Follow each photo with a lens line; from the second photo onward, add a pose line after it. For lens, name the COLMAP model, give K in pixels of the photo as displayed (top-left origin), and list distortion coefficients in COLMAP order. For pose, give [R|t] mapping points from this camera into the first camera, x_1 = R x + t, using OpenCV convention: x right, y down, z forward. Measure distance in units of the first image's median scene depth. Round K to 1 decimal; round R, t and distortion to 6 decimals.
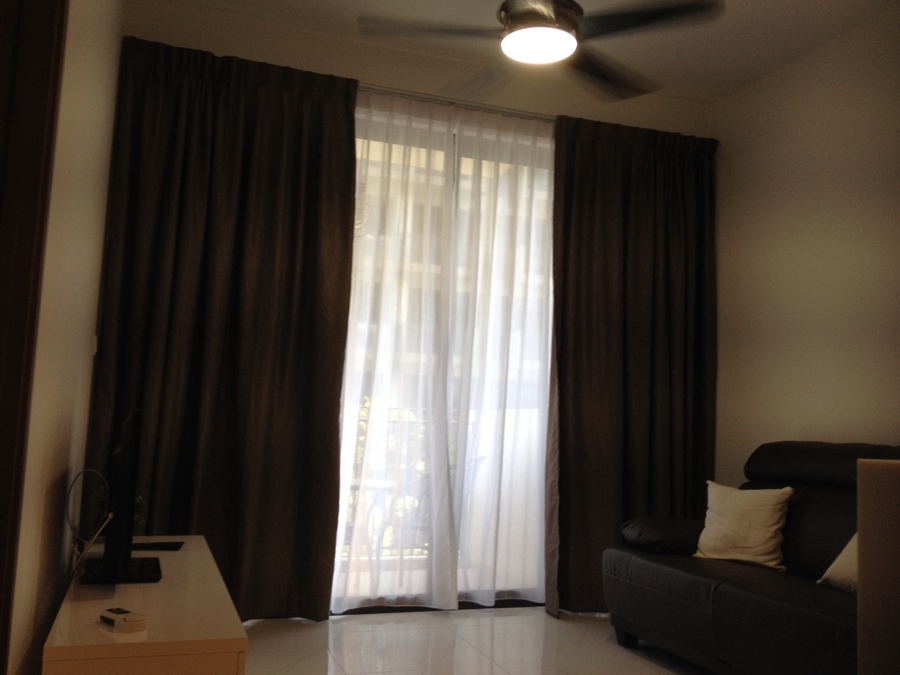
lens RADIAL K [[840.3, 0, 450.0], [0, 840.3, 337.5], [0, 0, 1]] dist [0.063091, -0.003112]
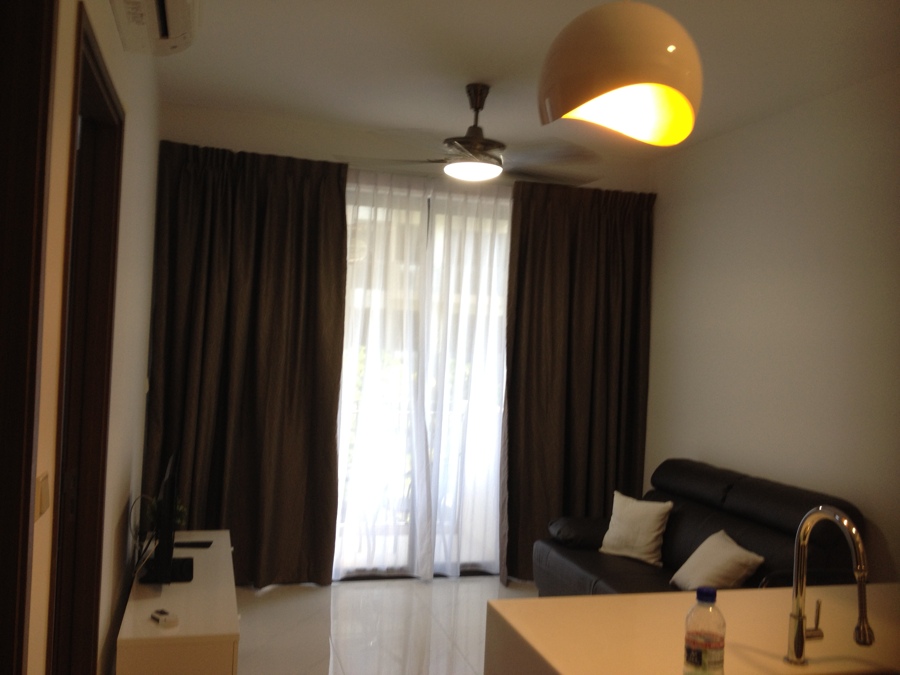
lens RADIAL K [[864.1, 0, 449.9], [0, 864.1, 324.2], [0, 0, 1]] dist [0.206044, -0.377856]
pose [[0.997053, 0.005217, -0.076538, 0.147776], [0.002378, 0.995104, 0.098805, -0.205293], [0.076679, -0.098695, 0.992159, -0.298382]]
